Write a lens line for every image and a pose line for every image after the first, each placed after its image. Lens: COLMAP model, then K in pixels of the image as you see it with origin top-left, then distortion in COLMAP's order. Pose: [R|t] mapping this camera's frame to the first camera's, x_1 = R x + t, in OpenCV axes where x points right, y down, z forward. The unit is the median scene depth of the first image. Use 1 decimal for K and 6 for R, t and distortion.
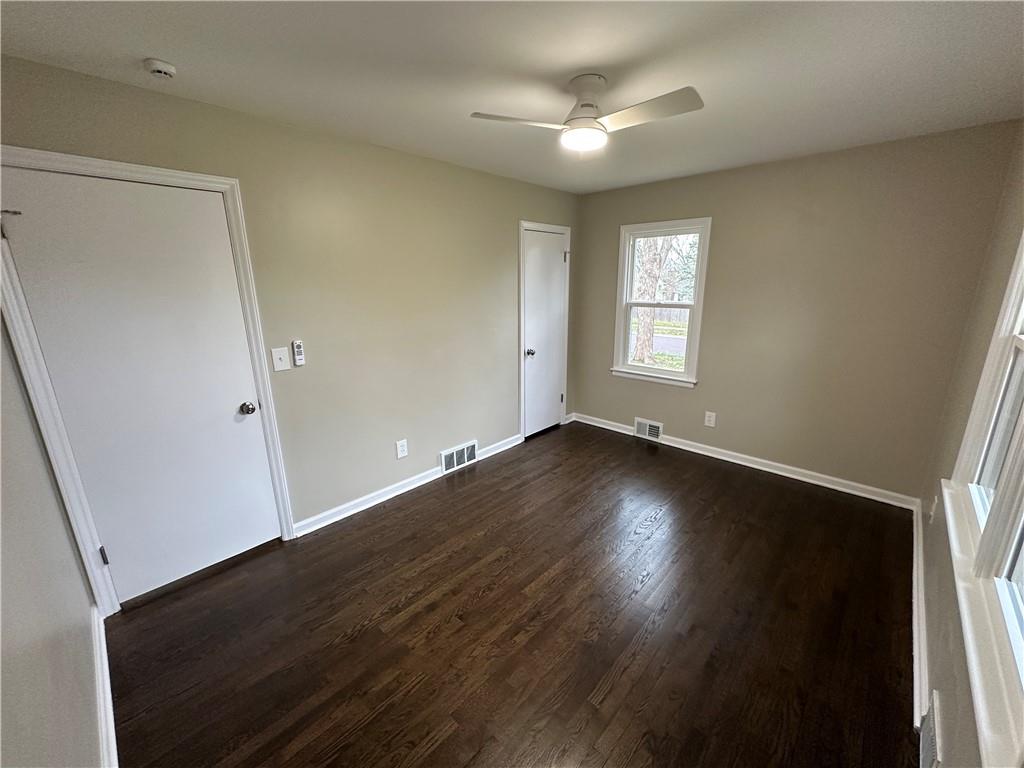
lens RADIAL K [[409.8, 0, 510.4], [0, 409.8, 382.3], [0, 0, 1]] dist [0.001689, 0.000385]
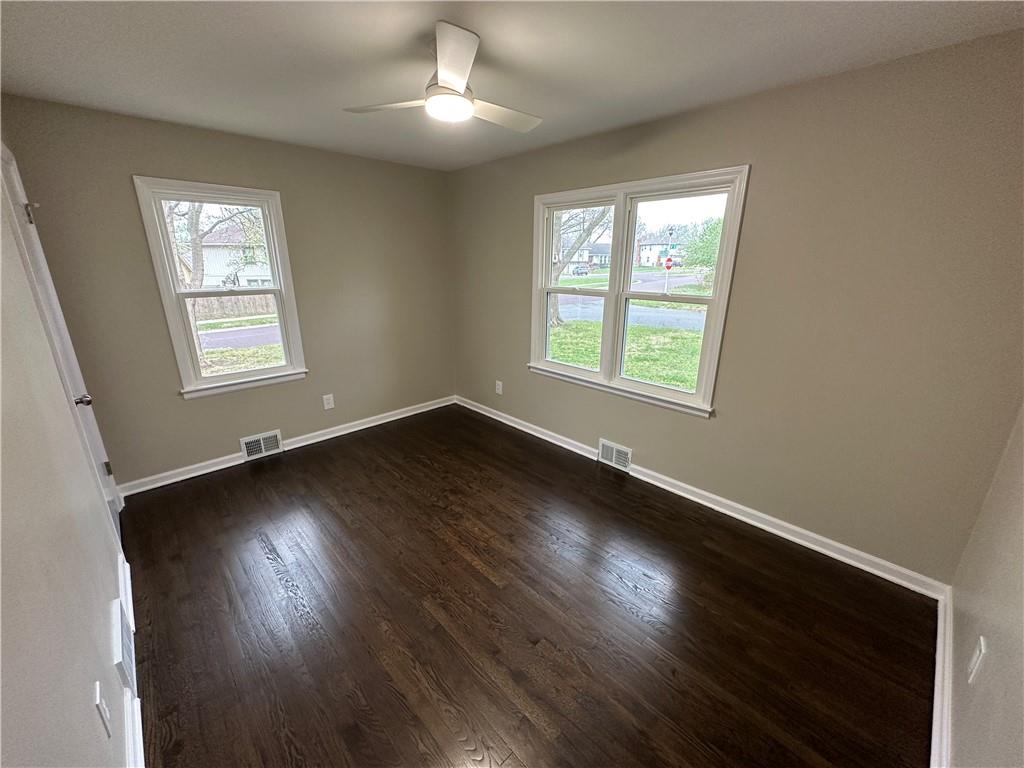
lens RADIAL K [[409.8, 0, 510.4], [0, 409.8, 382.3], [0, 0, 1]] dist [0.001689, 0.000385]
pose [[0.050464, -0.278403, 0.959138, -0.471713], [0.237608, 0.936133, 0.259224, -0.116449], [-0.970049, 0.214817, 0.113392, 0.473463]]
